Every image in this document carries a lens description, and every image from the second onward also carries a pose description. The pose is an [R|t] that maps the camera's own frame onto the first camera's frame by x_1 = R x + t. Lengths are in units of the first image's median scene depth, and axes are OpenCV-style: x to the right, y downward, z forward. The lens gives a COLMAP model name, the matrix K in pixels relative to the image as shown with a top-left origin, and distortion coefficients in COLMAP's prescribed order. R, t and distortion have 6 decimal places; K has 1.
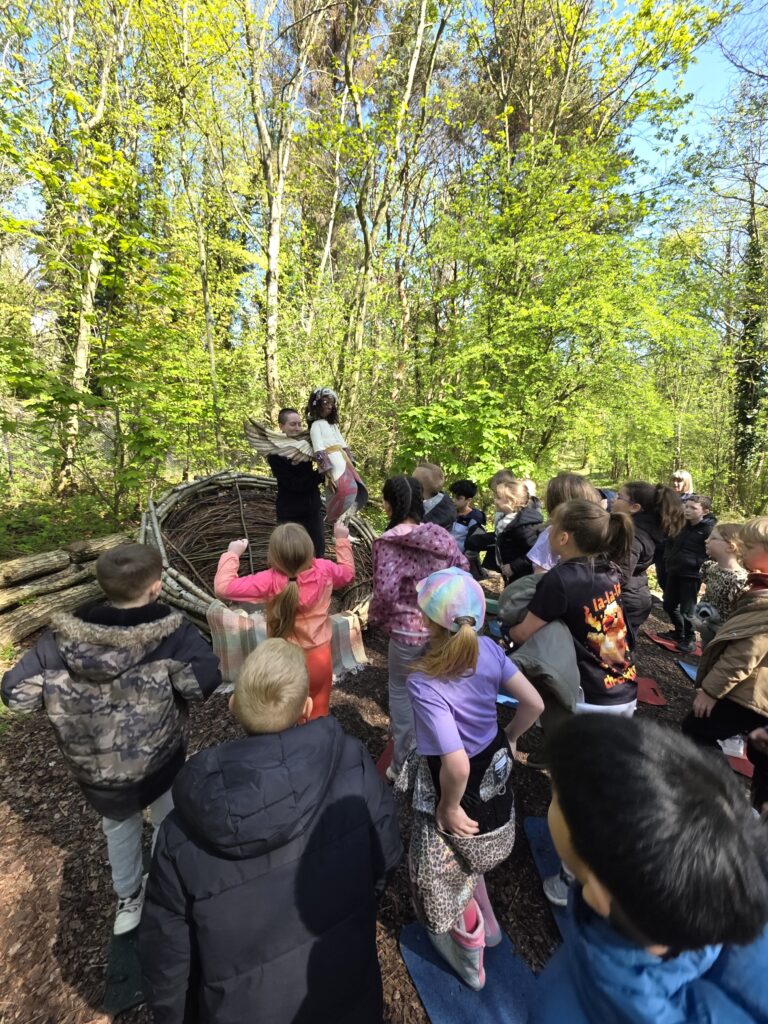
lens RADIAL K [[409.6, 0, 364.0], [0, 409.6, 508.4], [0, 0, 1]] dist [0.001227, 0.000070]
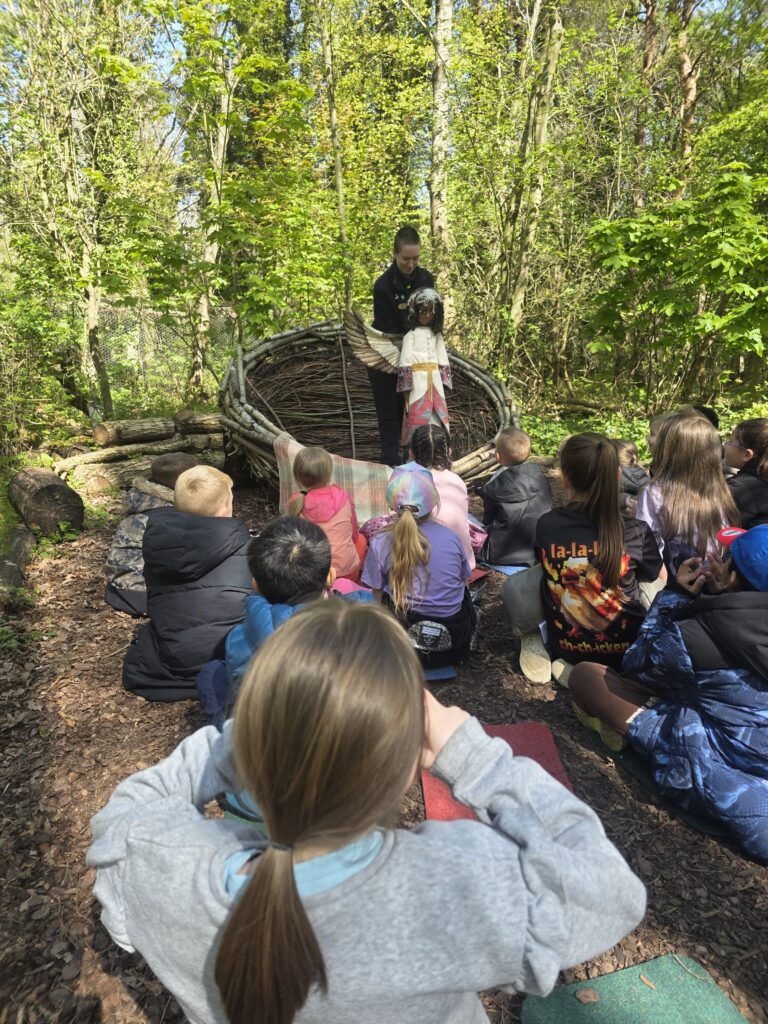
lens RADIAL K [[688.7, 0, 353.2], [0, 688.7, 503.1], [0, 0, 1]] dist [0.069225, -0.062306]
pose [[0.904201, 0.033578, -0.425785, 0.349283], [-0.025174, 0.999362, 0.025351, 0.262824], [0.426365, -0.012204, 0.904469, -0.271871]]
